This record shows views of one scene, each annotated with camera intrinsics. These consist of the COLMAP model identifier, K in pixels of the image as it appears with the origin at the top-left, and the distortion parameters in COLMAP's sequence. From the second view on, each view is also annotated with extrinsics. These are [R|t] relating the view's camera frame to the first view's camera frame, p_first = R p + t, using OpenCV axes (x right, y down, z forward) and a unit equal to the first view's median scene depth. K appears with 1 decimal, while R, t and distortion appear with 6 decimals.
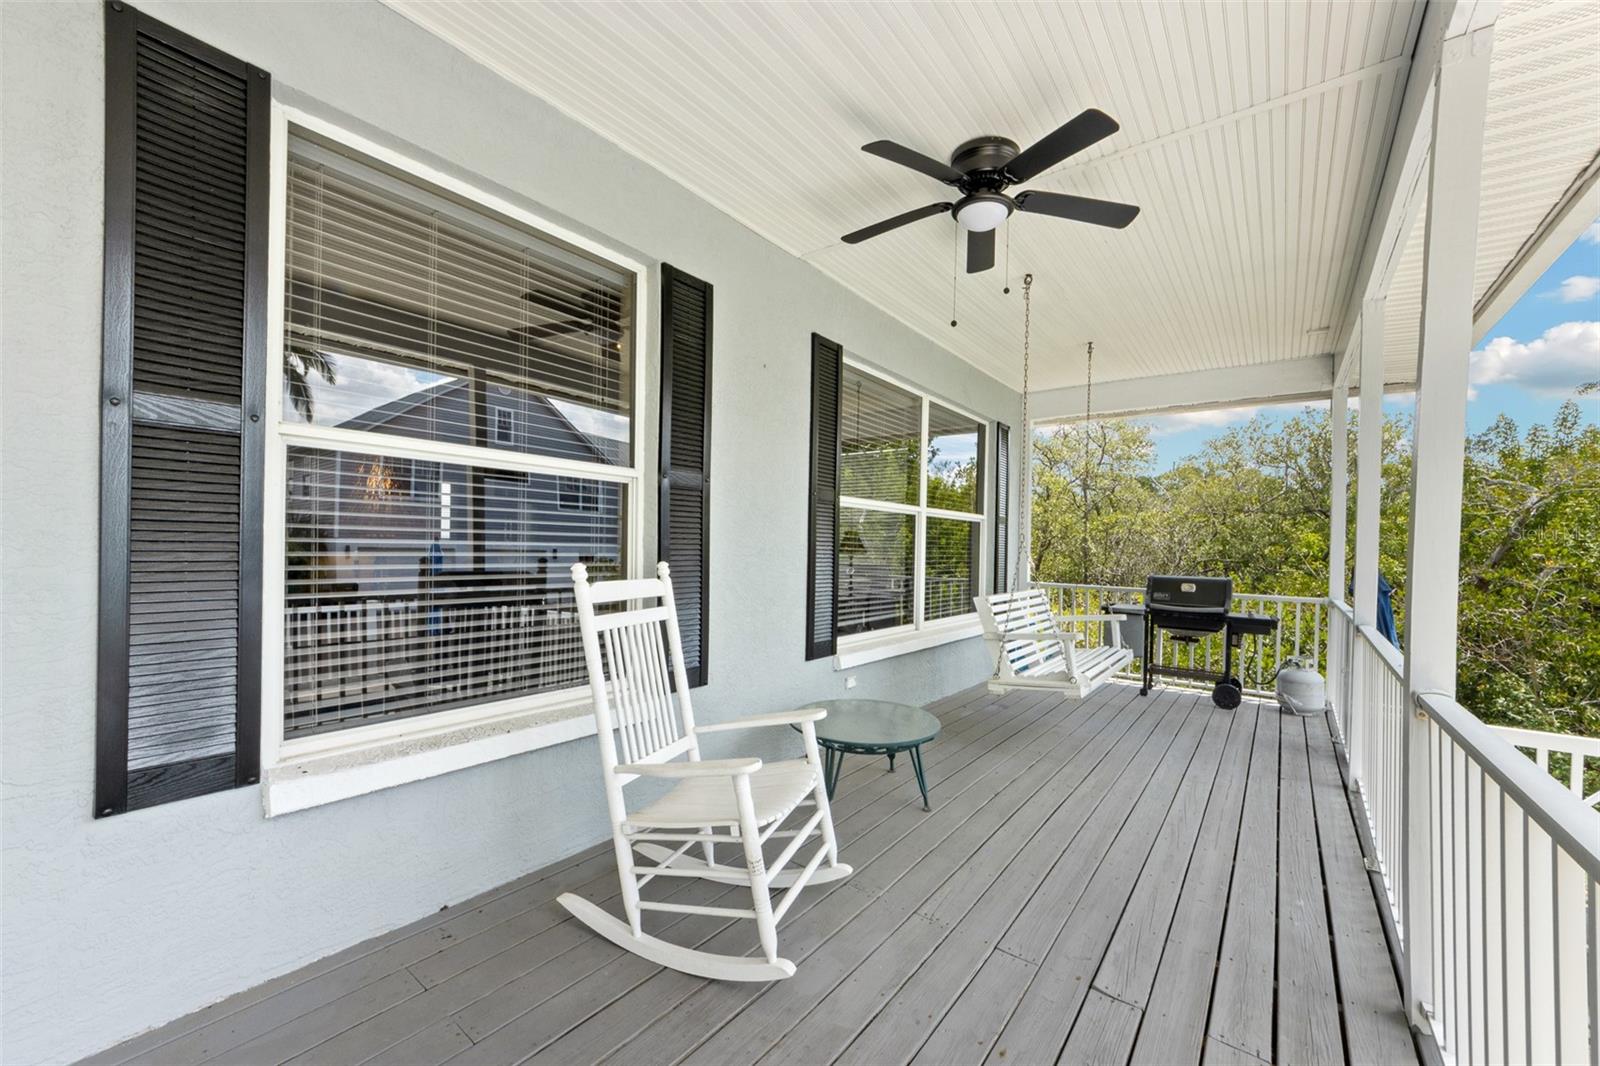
lens RADIAL K [[619.3, 0, 796.4], [0, 619.3, 544.8], [0, 0, 1]] dist [0.000691, 0.000053]
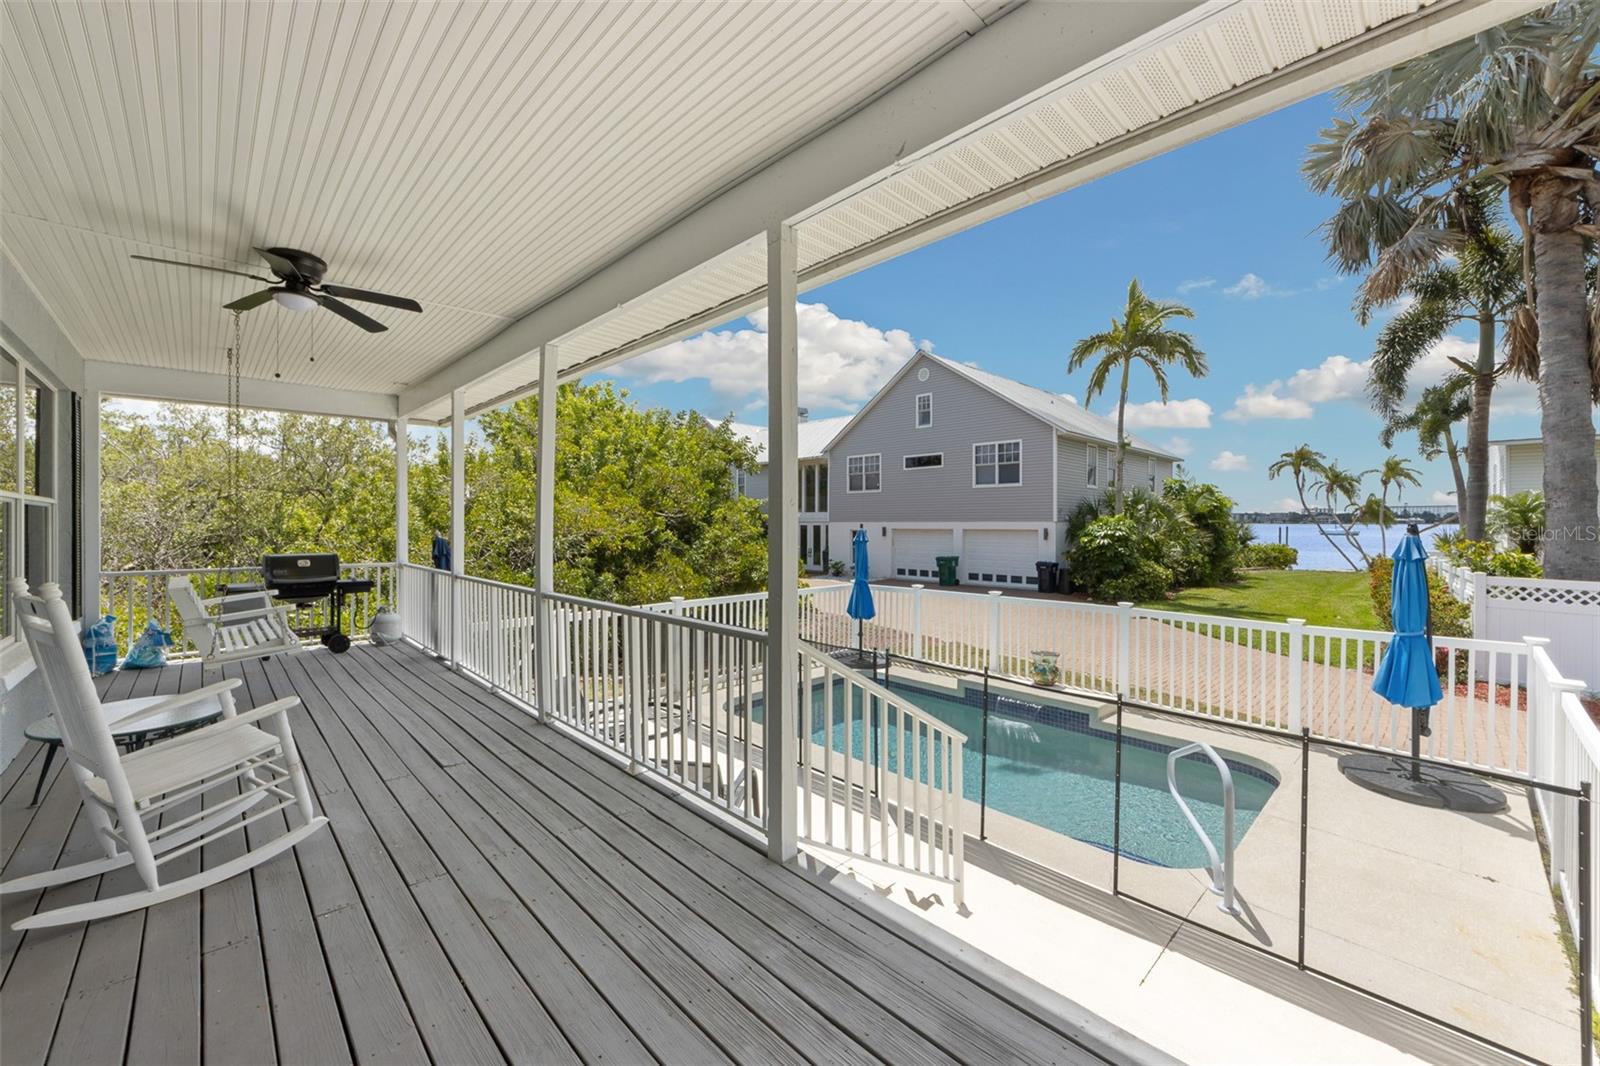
lens RADIAL K [[619.3, 0, 796.4], [0, 619.3, 544.8], [0, 0, 1]] dist [0.000691, 0.000053]
pose [[0.144967, -0.056212, 0.987838, -0.458180], [-0.001447, 0.998372, 0.057024, -0.039976], [-0.989435, -0.009696, 0.144650, -0.143859]]
